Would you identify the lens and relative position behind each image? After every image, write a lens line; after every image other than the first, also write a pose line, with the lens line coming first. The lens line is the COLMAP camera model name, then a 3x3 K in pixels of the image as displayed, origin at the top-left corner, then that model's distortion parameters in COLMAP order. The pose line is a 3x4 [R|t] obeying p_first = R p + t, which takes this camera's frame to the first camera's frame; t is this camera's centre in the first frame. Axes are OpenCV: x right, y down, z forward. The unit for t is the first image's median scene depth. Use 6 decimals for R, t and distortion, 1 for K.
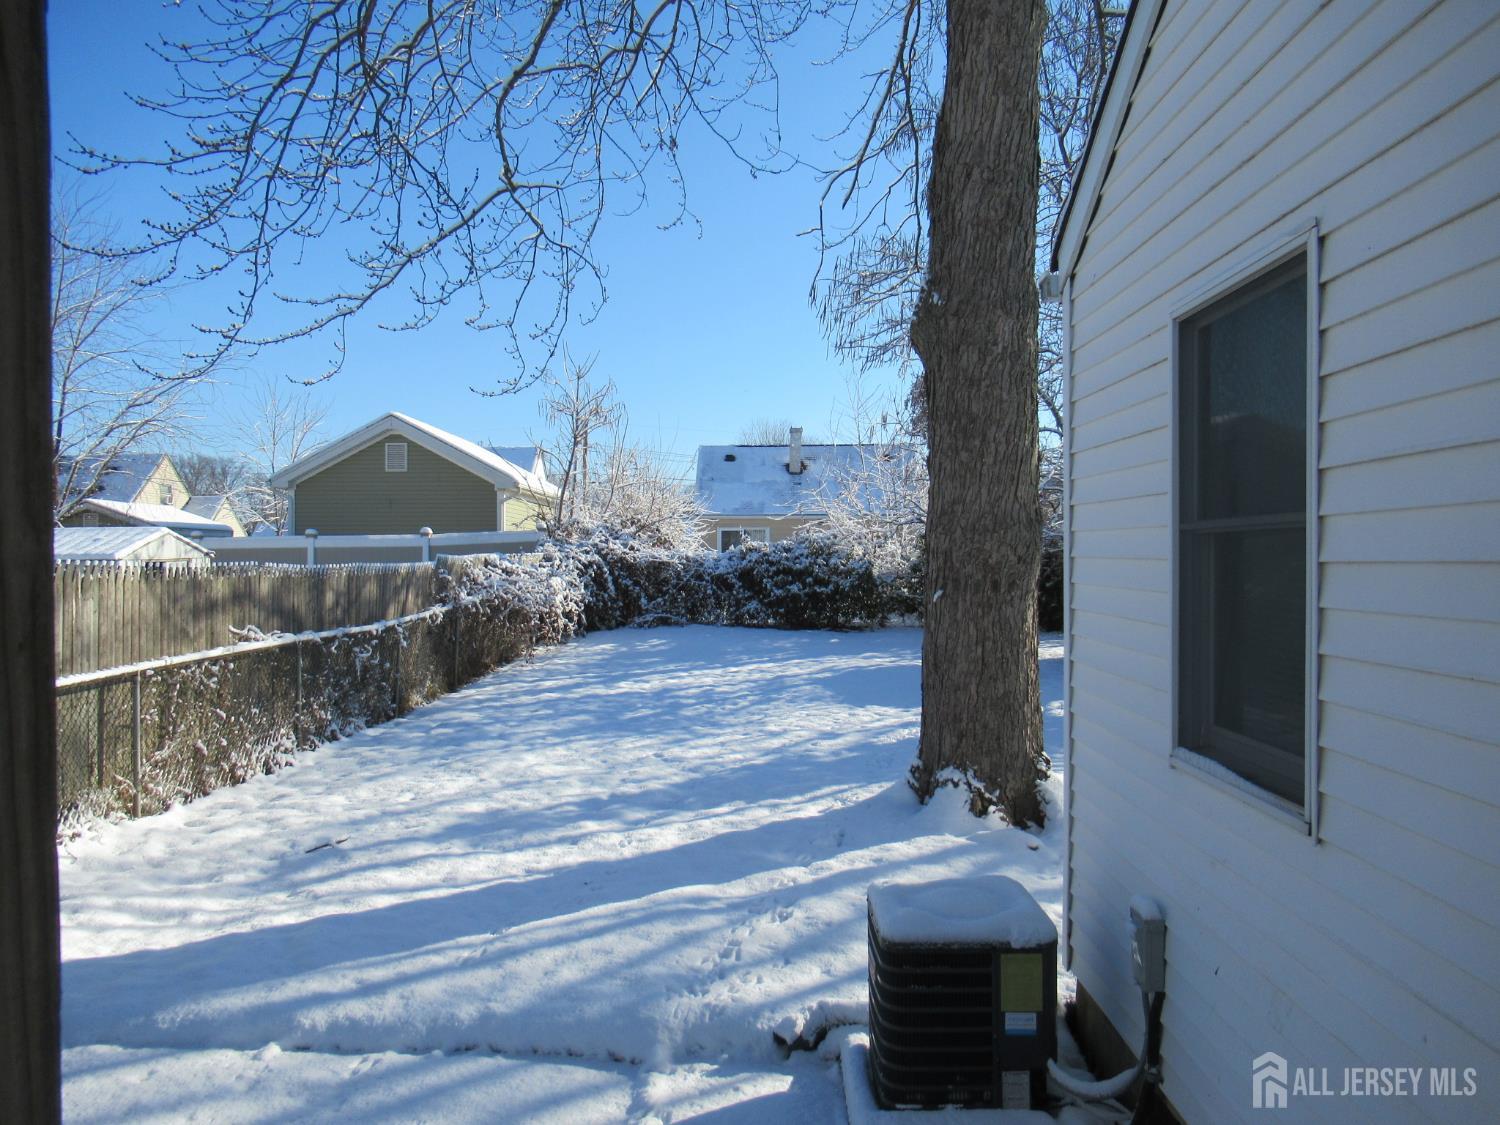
lens RADIAL K [[1116.2, 0, 752.1], [0, 1116.2, 565.3], [0, 0, 1]] dist [-0.003576, 0.003646]
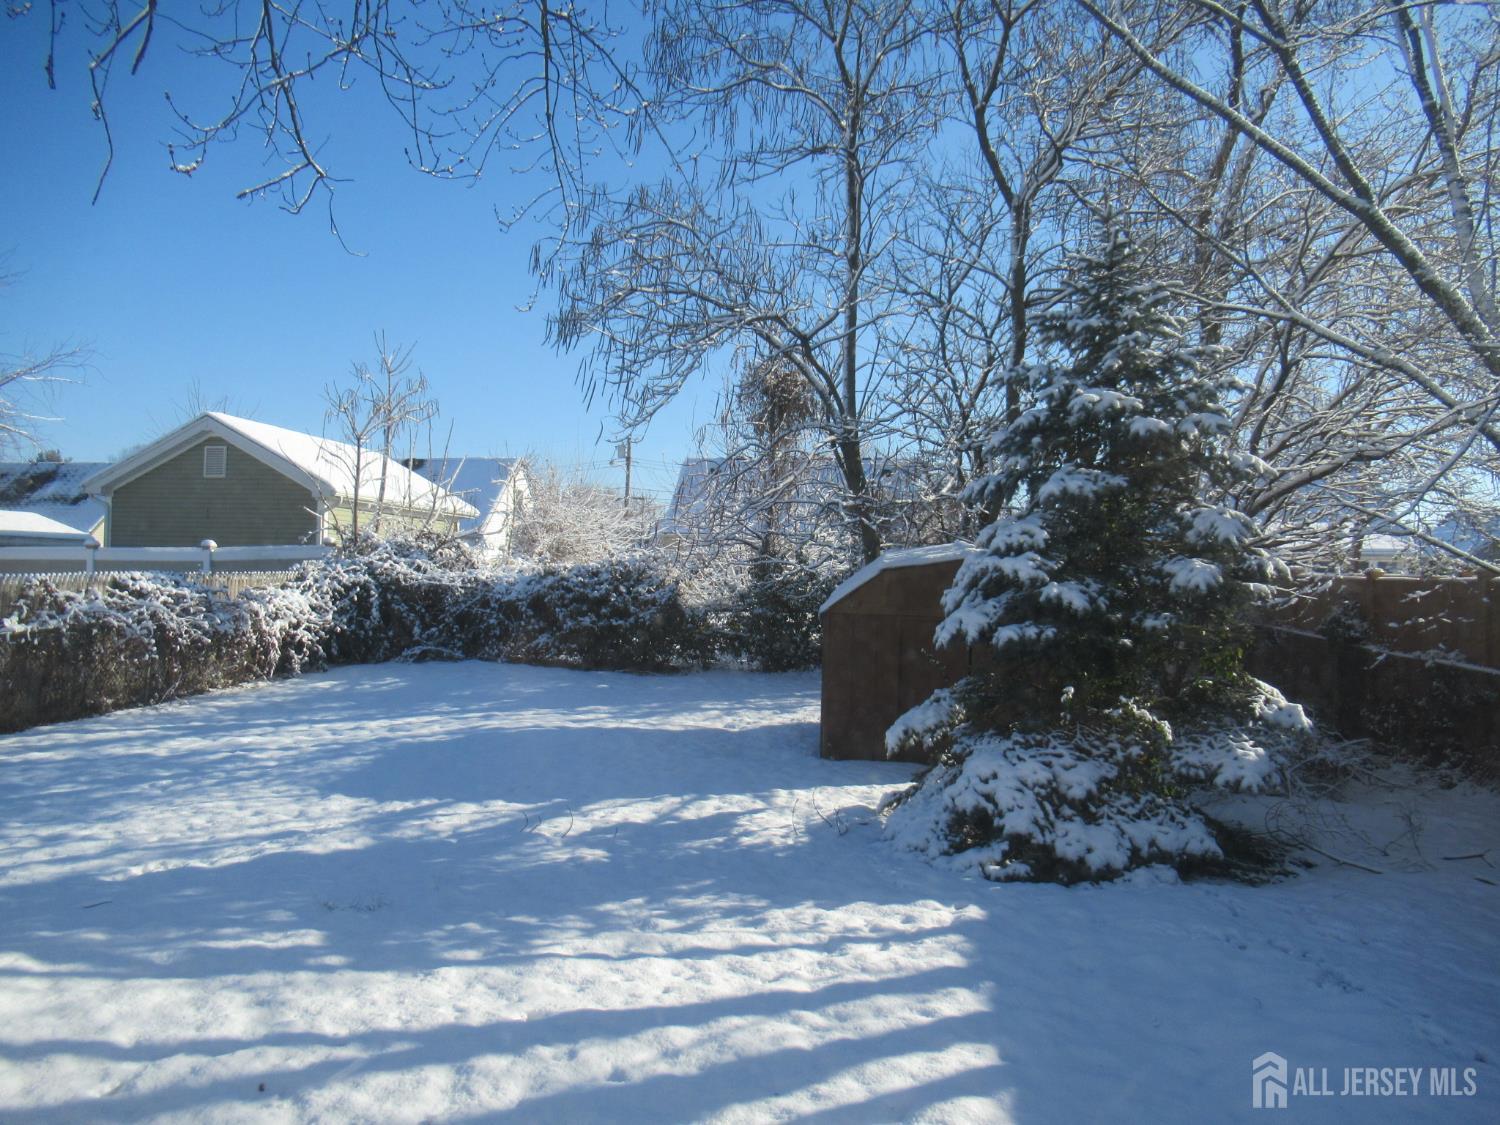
lens RADIAL K [[1116.2, 0, 748.1], [0, 1116.2, 557.6], [0, 0, 1]] dist [-0.003576, 0.003646]
pose [[0.990245, 0.018894, -0.138048, 0.267932], [-0.021857, 0.999561, -0.019980, -0.012010], [0.137610, 0.022803, 0.990224, 0.189096]]
